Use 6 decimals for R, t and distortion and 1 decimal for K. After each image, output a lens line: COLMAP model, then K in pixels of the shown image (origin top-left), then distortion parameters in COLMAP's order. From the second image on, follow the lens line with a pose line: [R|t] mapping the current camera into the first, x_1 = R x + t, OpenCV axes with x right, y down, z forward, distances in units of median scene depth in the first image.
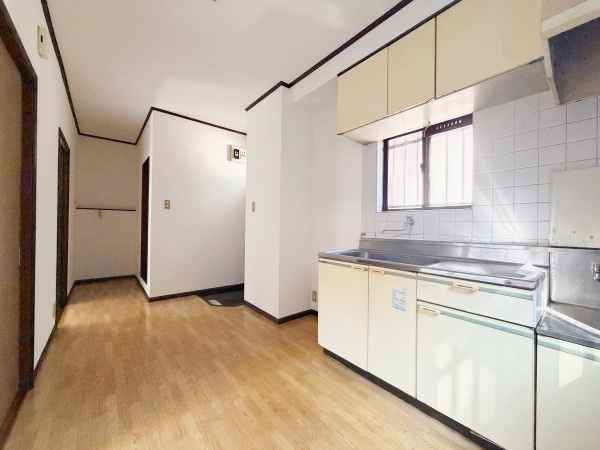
lens RADIAL K [[239.1, 0, 300.0], [0, 239.1, 225.0], [0, 0, 1]] dist [0.001304, -0.000014]
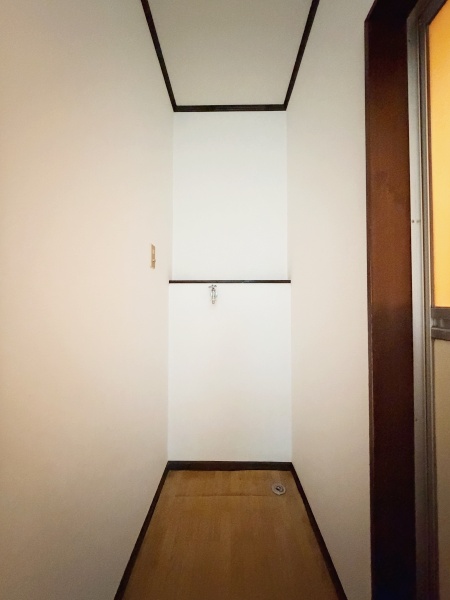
lens RADIAL K [[239.1, 0, 225.0], [0, 239.1, 300.0], [0, 0, 1]] dist [0.001304, -0.000014]
pose [[0.817935, -0.020127, -0.574958, -0.586441], [0.010223, 0.999739, -0.020453, -0.030185], [0.575219, 0.010852, 0.817927, 0.680799]]
